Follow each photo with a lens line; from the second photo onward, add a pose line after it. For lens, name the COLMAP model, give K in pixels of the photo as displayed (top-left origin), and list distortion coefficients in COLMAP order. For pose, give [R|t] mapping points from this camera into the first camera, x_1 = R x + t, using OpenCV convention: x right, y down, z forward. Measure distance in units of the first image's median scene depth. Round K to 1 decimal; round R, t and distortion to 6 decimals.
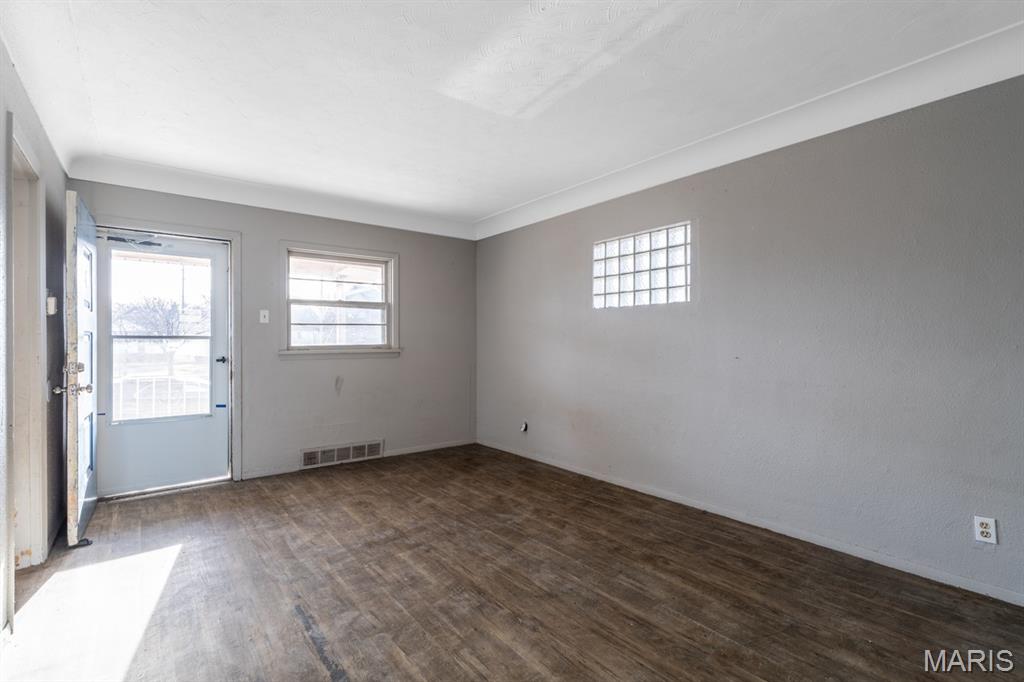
lens RADIAL K [[473.3, 0, 515.4], [0, 473.3, 337.3], [0, 0, 1]] dist [0.000269, 0.002859]
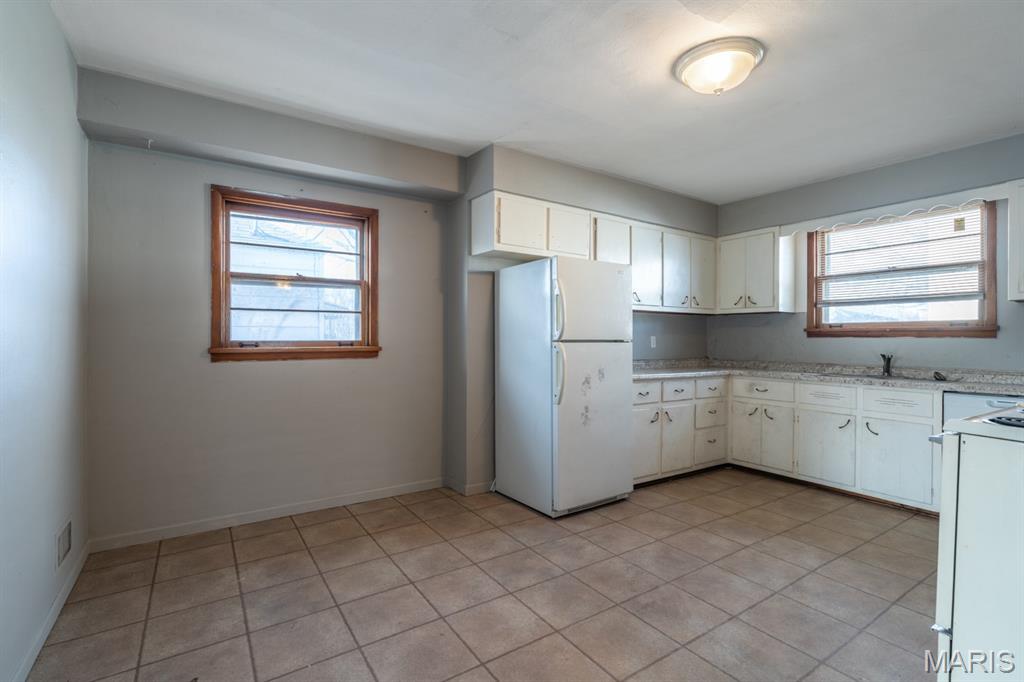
lens RADIAL K [[473.3, 0, 516.8], [0, 473.3, 332.7], [0, 0, 1]] dist [0.000269, 0.002859]
pose [[0.077091, 0.013120, 0.996938, -4.651513], [-0.009756, 0.999875, -0.012404, 0.043623], [-0.996976, -0.008770, 0.077209, 3.629593]]
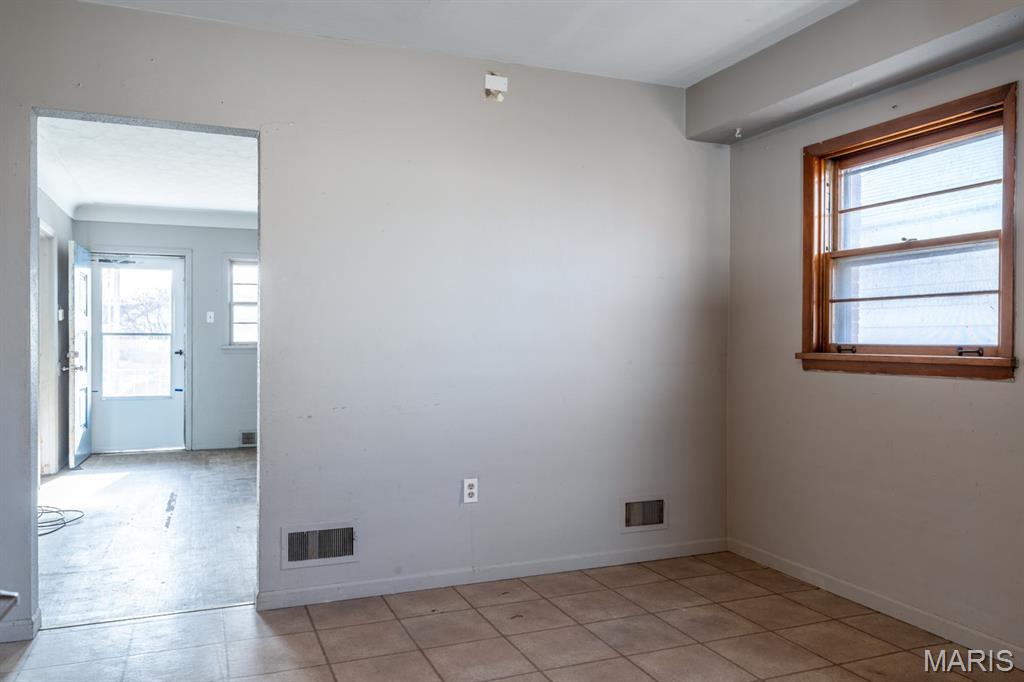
lens RADIAL K [[762.3, 0, 508.4], [0, 762.3, 333.3], [0, 0, 1]] dist [0.015140, 0.015317]
pose [[0.962219, 0.003414, -0.272254, 0.840811], [-0.002769, 0.999992, 0.002753, -0.011622], [0.272261, -0.001895, 0.962222, -0.768019]]
